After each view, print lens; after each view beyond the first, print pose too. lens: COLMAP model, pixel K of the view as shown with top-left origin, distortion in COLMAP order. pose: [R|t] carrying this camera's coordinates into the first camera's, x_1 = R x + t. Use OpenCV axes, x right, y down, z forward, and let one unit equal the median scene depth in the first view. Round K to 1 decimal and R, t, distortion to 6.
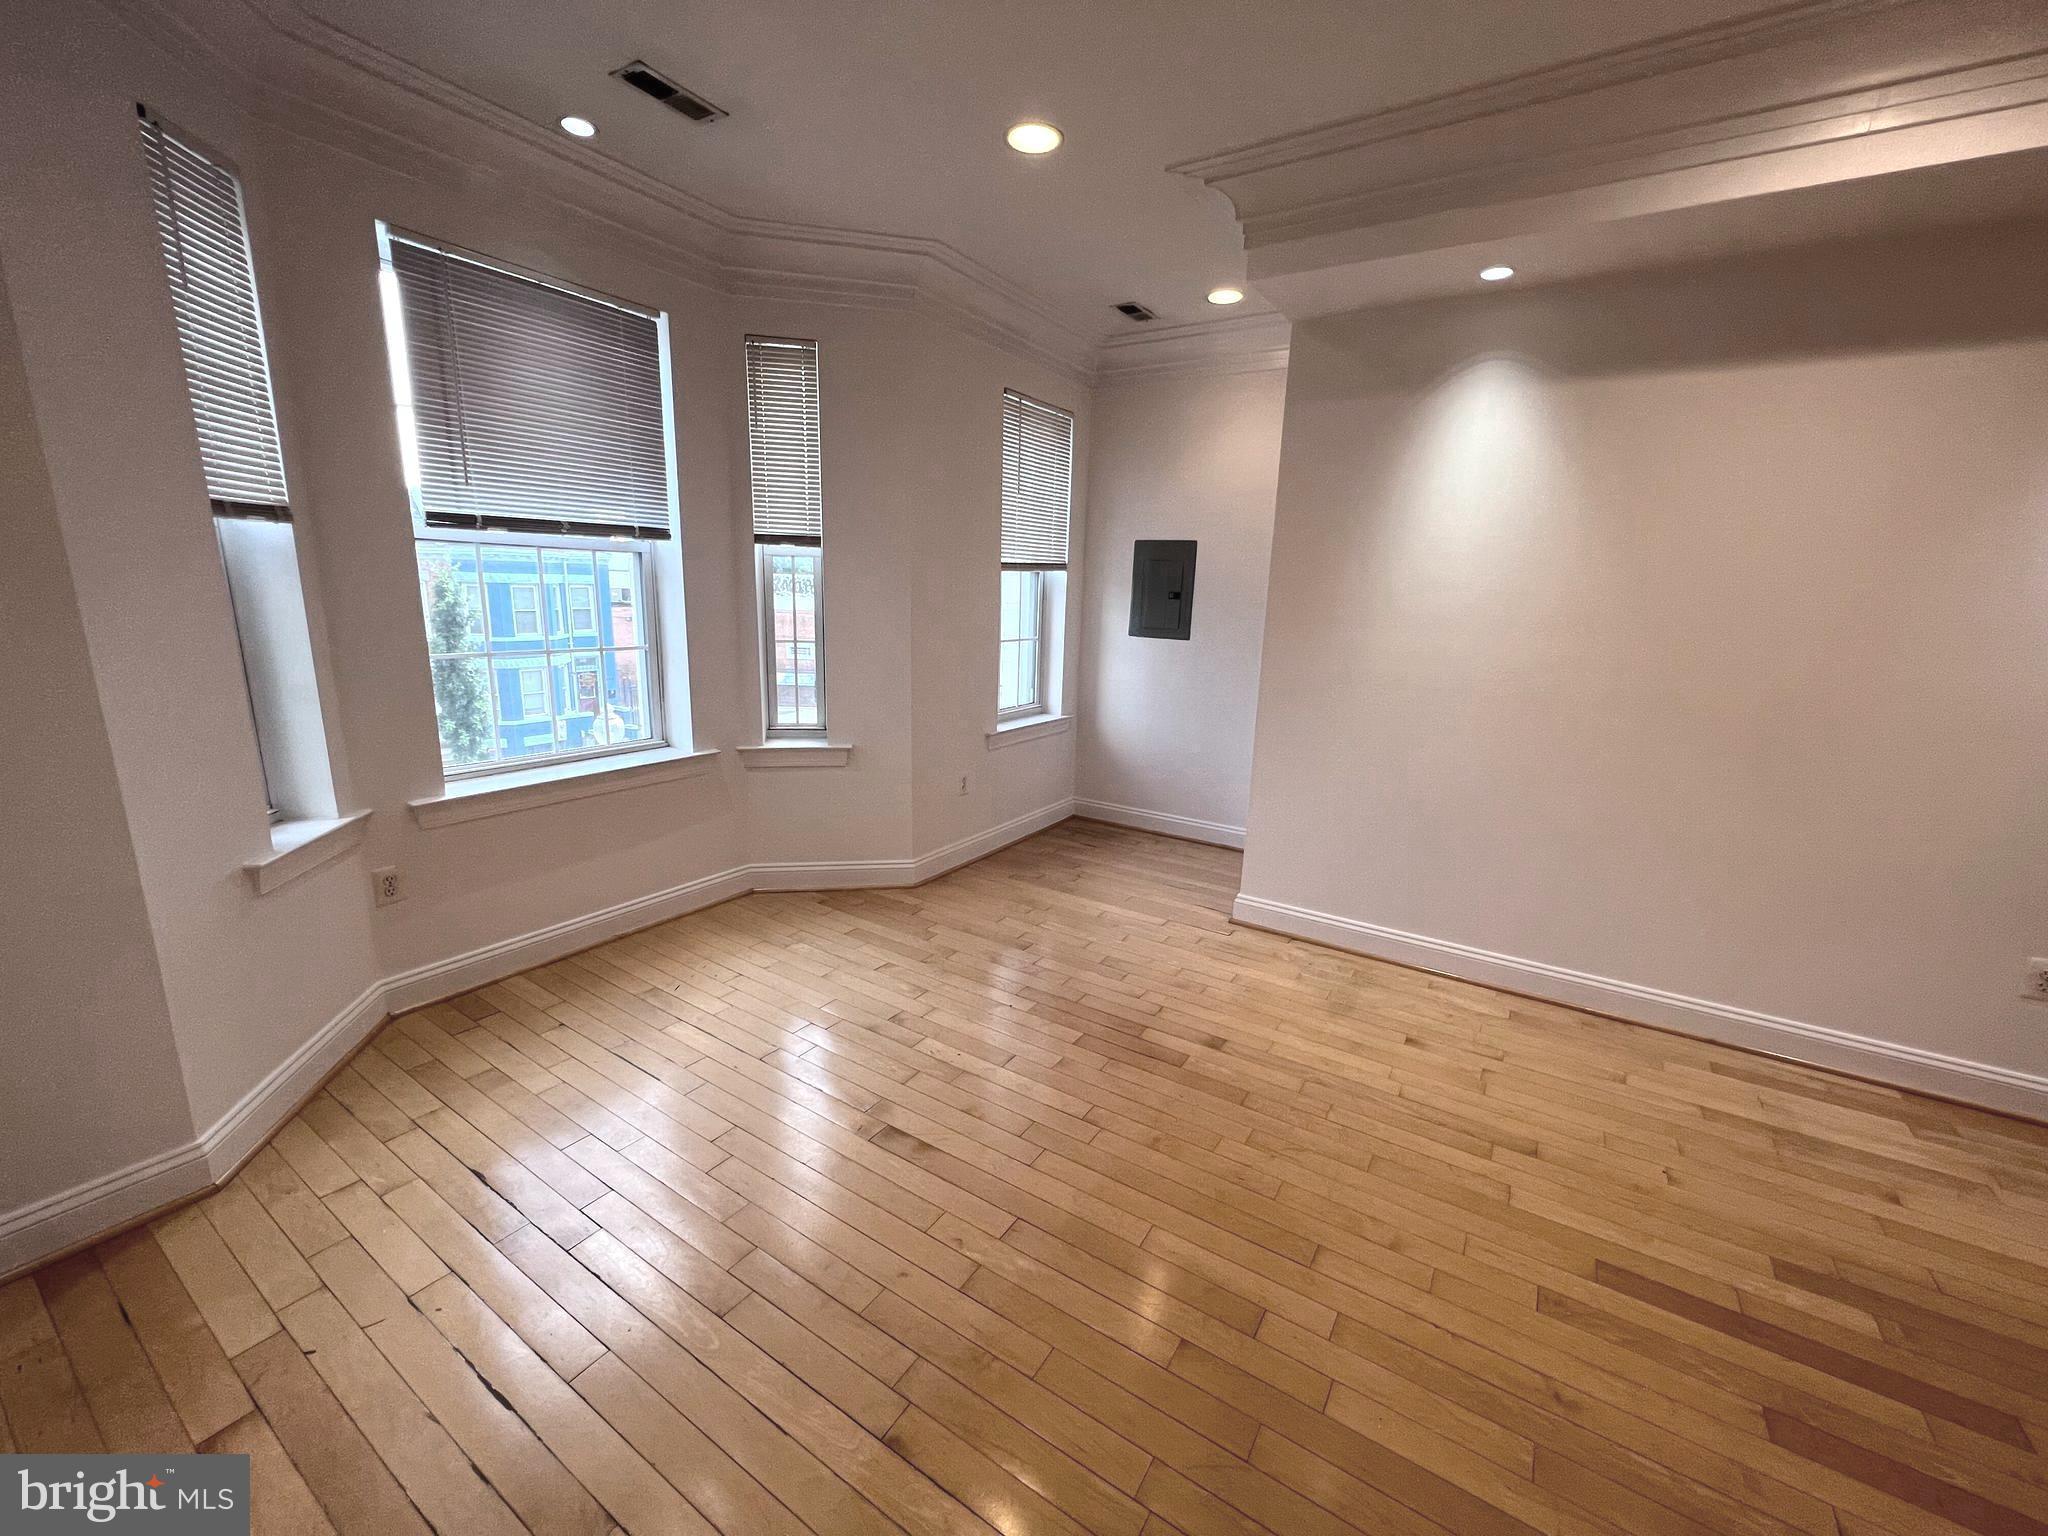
lens RADIAL K [[817.1, 0, 1026.0], [0, 817.1, 772.0], [0, 0, 1]] dist [-0.002747, 0.000655]
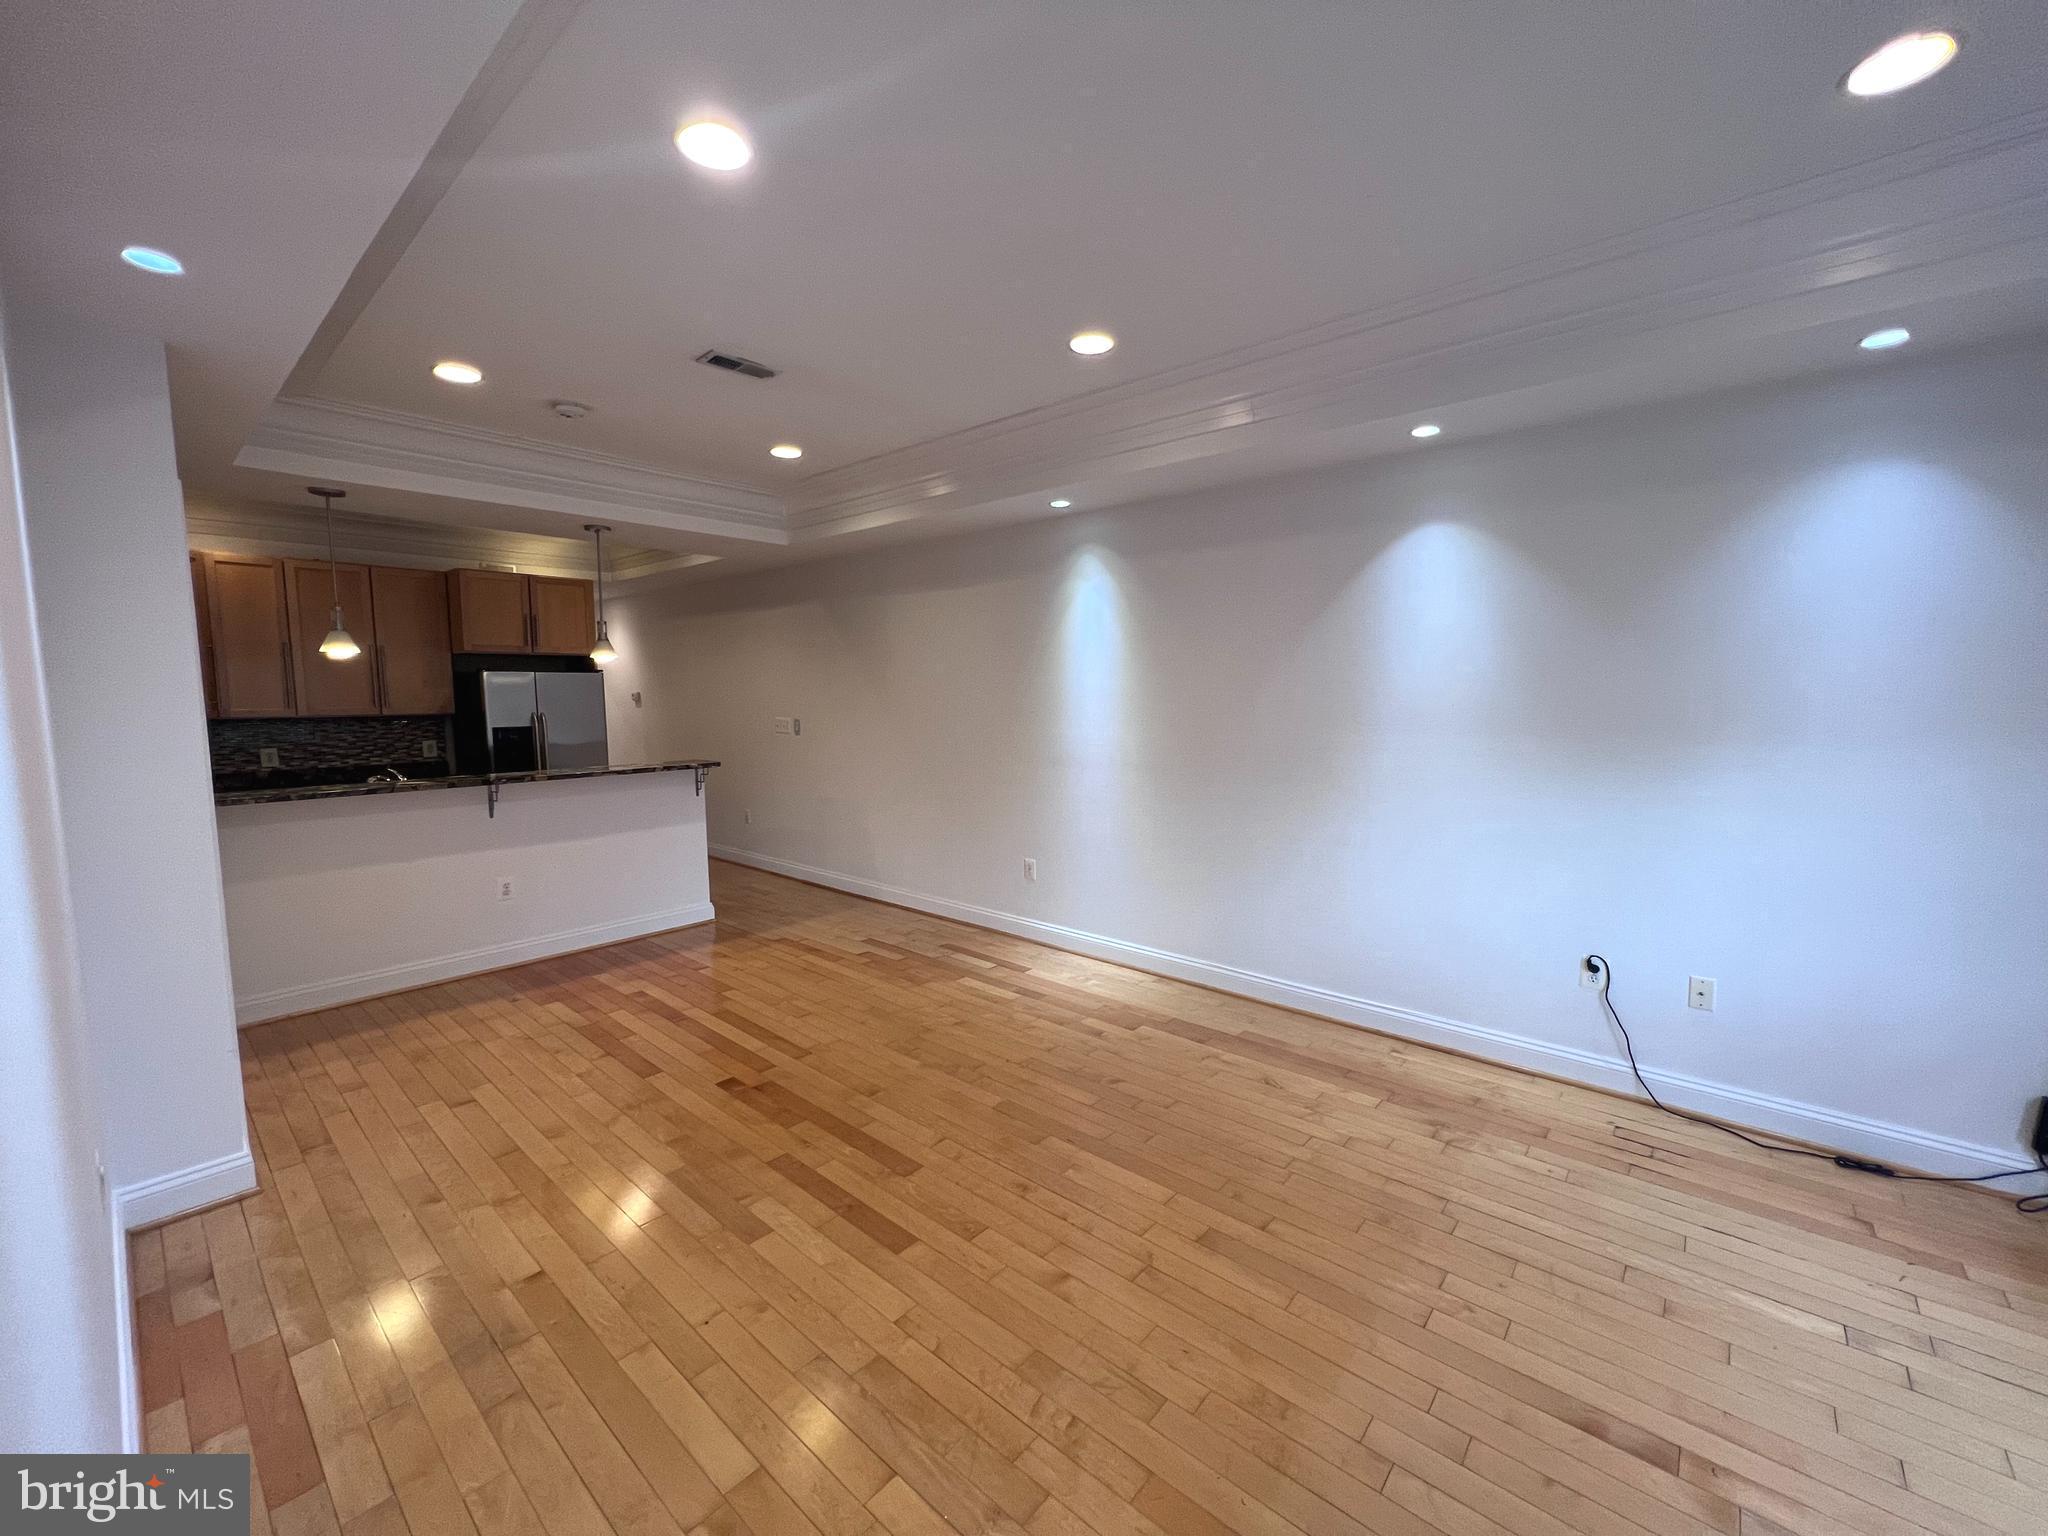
lens RADIAL K [[817.1, 0, 1026.0], [0, 817.1, 772.0], [0, 0, 1]] dist [-0.002747, 0.000655]
pose [[-0.988645, -0.044478, 0.143538, 0.204610], [0.003685, 0.947730, 0.319052, -0.242373], [-0.150226, 0.315958, -0.936805, 1.016608]]
